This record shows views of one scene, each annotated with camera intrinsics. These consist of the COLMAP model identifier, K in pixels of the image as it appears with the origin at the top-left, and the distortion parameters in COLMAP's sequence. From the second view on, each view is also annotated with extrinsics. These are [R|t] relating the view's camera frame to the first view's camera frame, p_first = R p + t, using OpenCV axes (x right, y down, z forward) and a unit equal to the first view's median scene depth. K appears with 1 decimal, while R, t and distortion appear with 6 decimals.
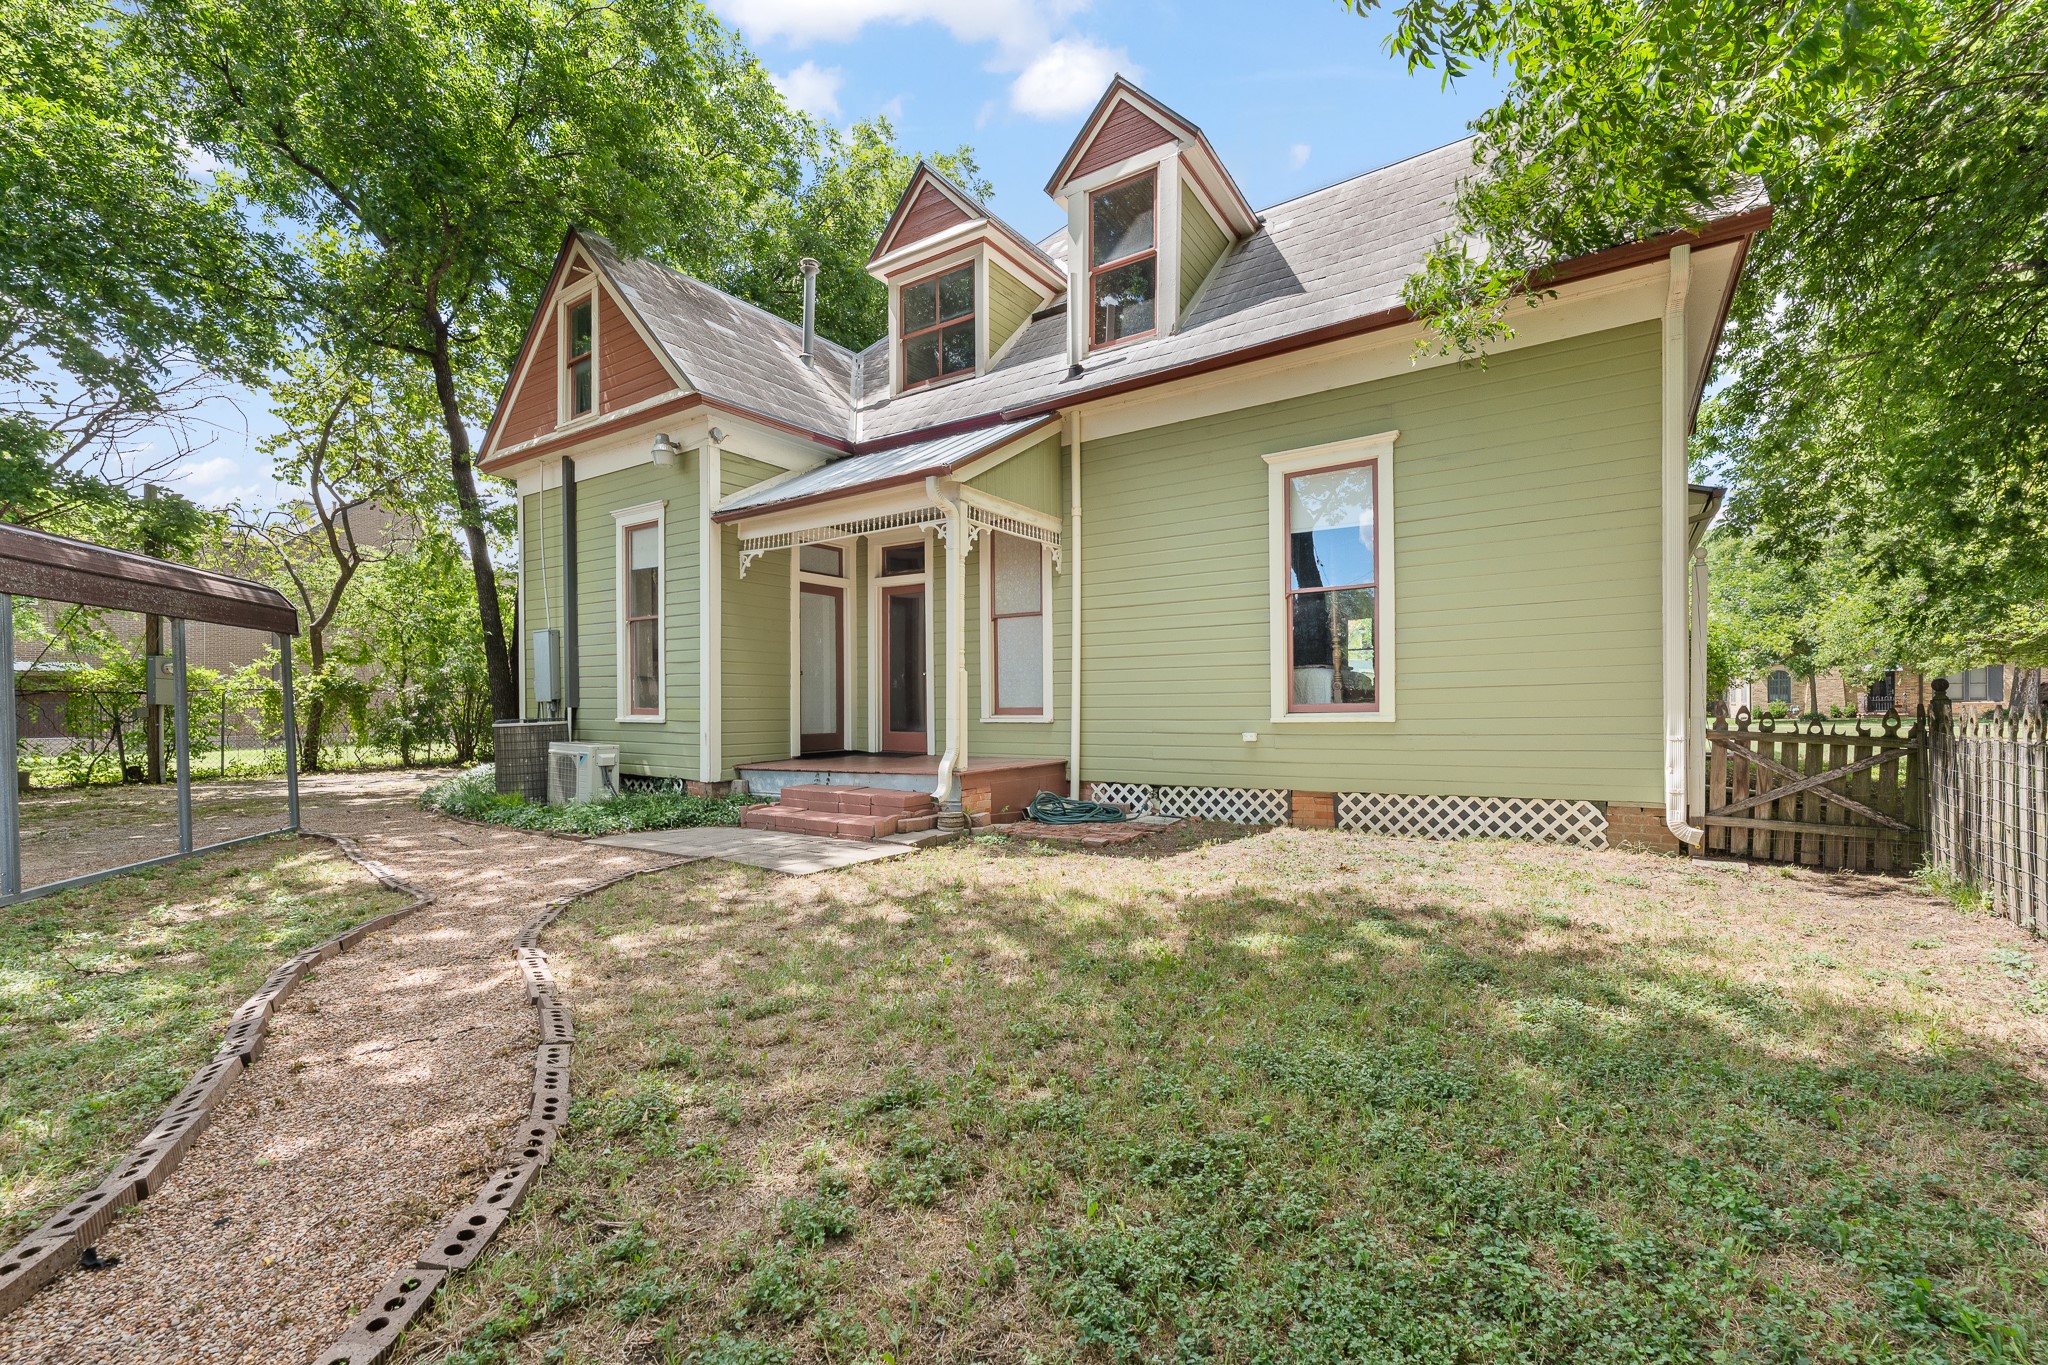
lens RADIAL K [[848.0, 0, 1007.2], [0, 848.0, 719.4], [0, 0, 1]] dist [0.000251, 0.000051]
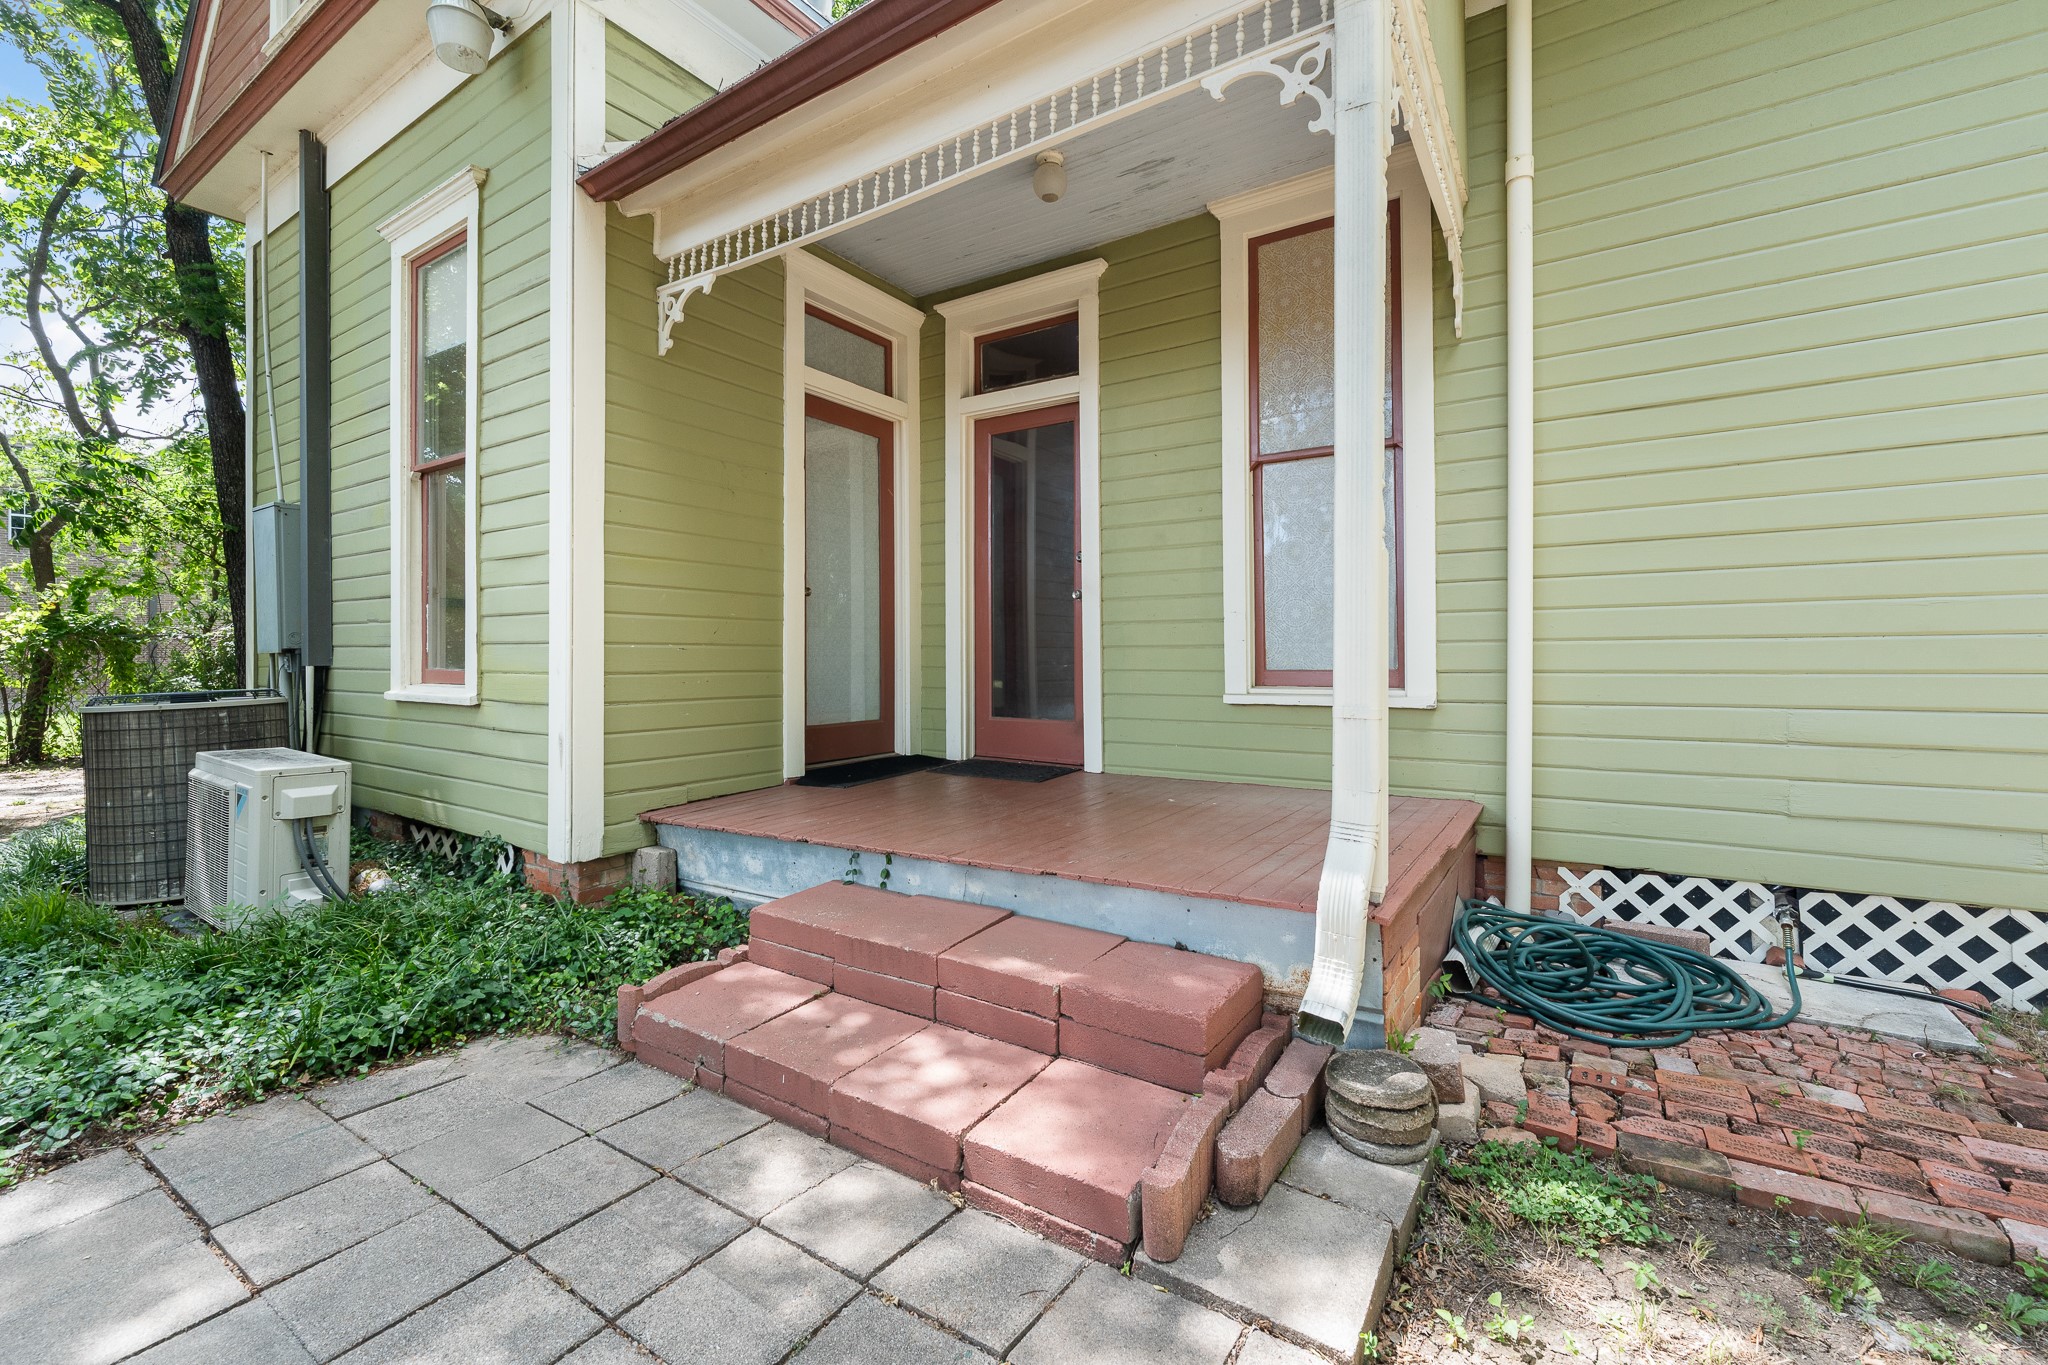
lens RADIAL K [[848.0, 0, 1020.5], [0, 848.0, 667.0], [0, 0, 1]] dist [0.000251, 0.000051]
pose [[0.999867, 0.001790, 0.016214, -0.140724], [-0.001700, 0.999983, -0.005523, -0.012284], [-0.016224, 0.005495, 0.999853, 0.563988]]
